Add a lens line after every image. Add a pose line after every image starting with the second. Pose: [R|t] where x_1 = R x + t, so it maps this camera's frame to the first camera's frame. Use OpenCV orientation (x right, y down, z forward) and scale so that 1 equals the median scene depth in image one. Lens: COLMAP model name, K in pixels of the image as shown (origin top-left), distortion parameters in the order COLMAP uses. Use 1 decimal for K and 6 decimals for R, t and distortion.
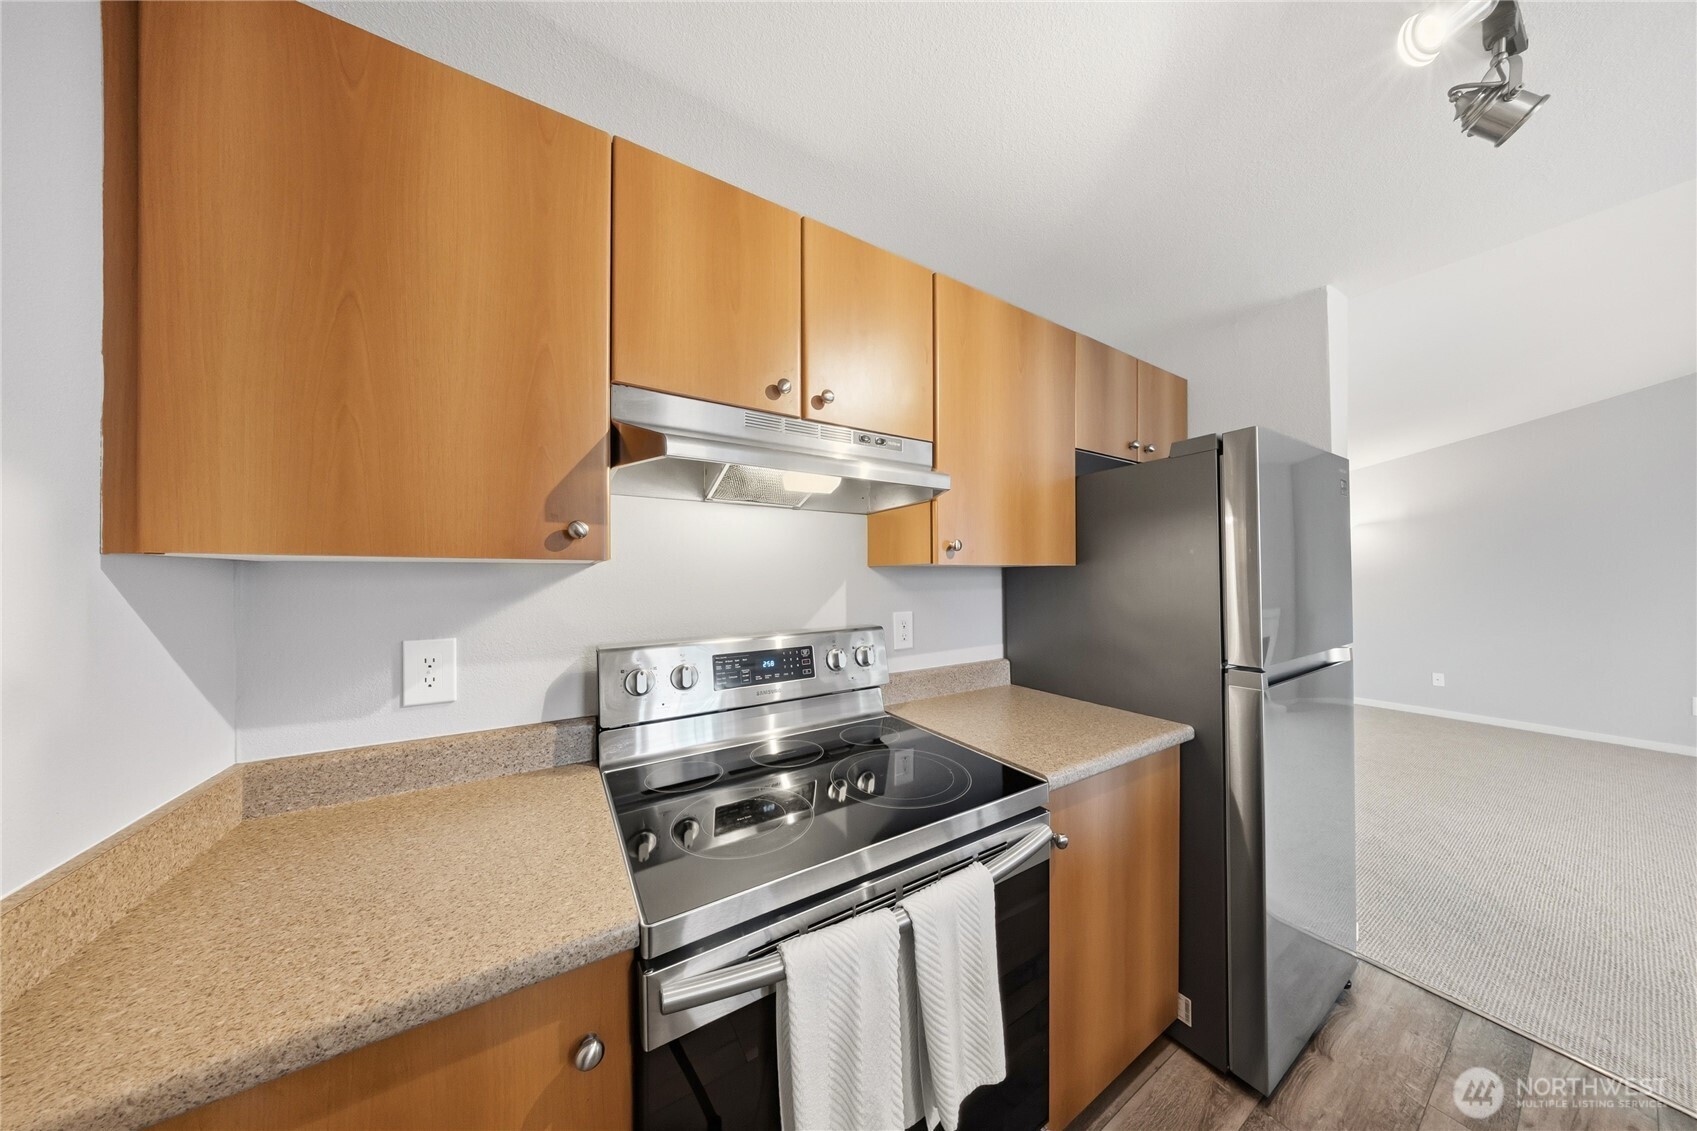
lens RADIAL K [[492.6, 0, 850.4], [0, 492.6, 574.1], [0, 0, 1]] dist [-0.000174, -0.000019]
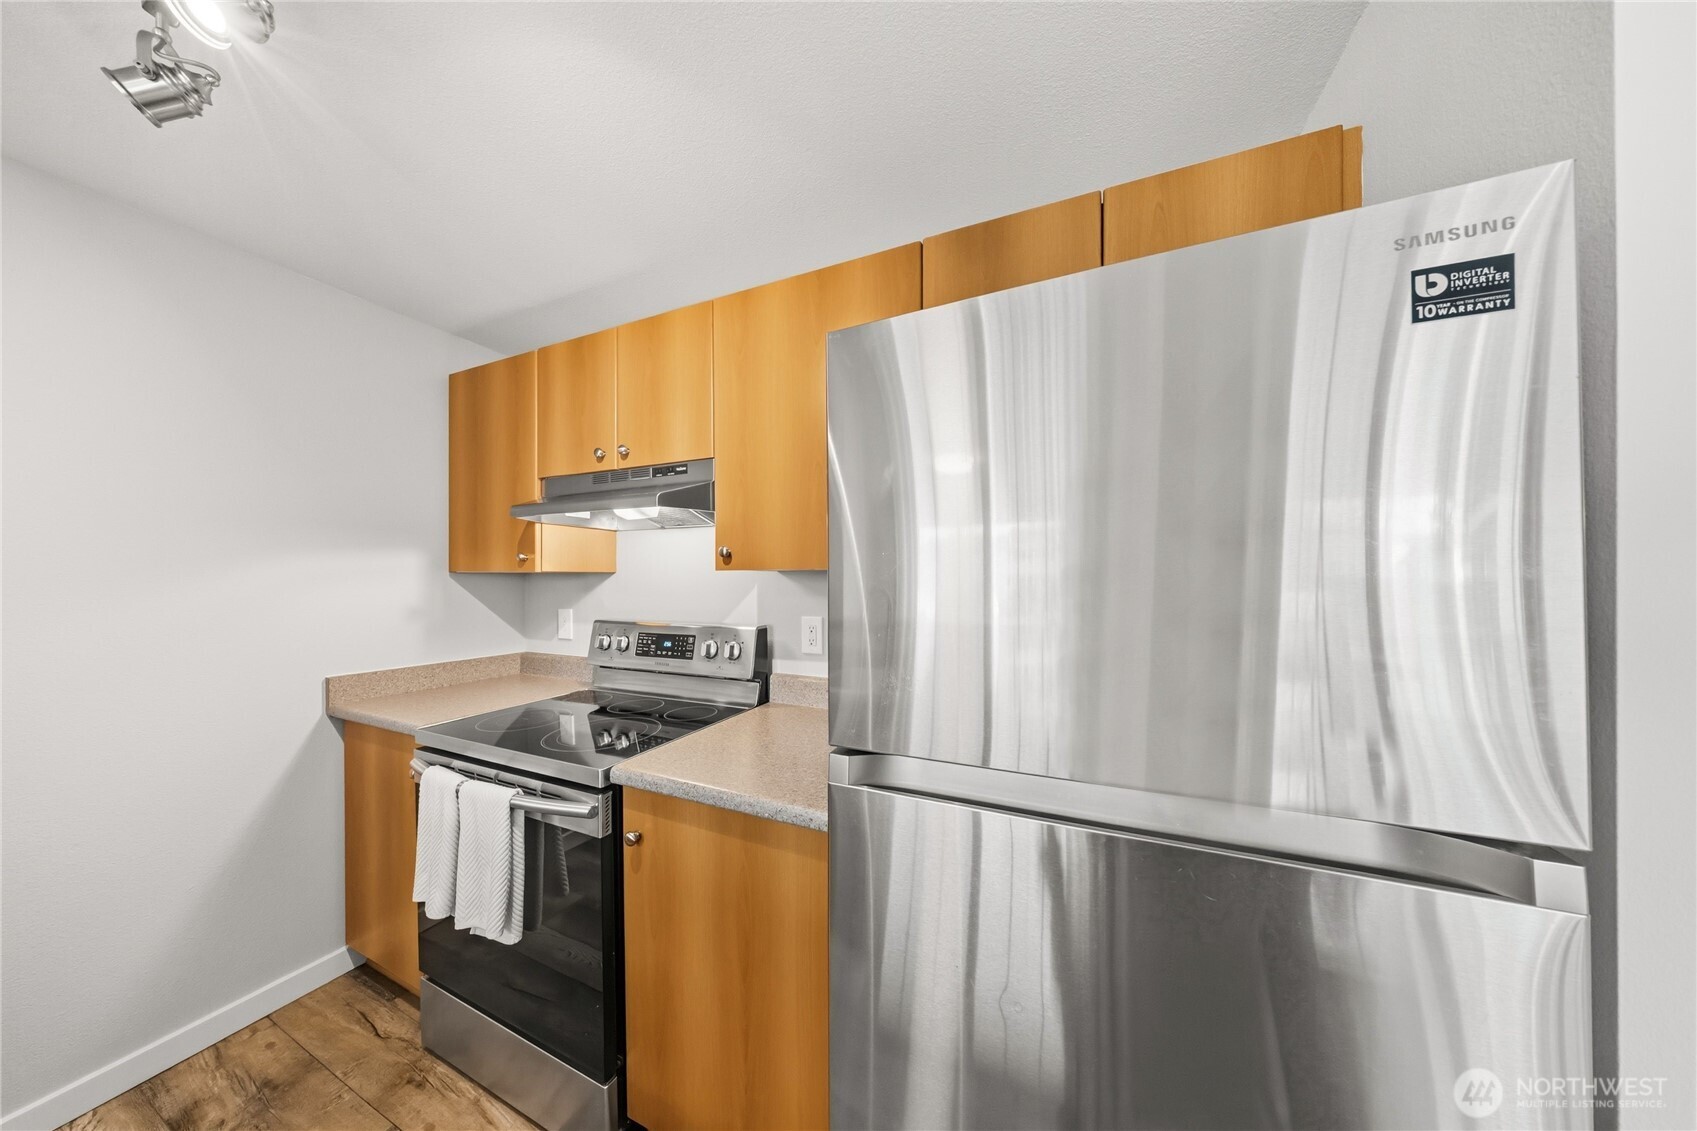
lens RADIAL K [[492.6, 0, 850.4], [0, 492.6, 574.1], [0, 0, 1]] dist [-0.000174, -0.000019]
pose [[0.551123, -0.000549, -0.834424, 1.283616], [0.004876, 0.999985, 0.002562, -0.013807], [0.834410, -0.005481, 0.551117, 0.683963]]
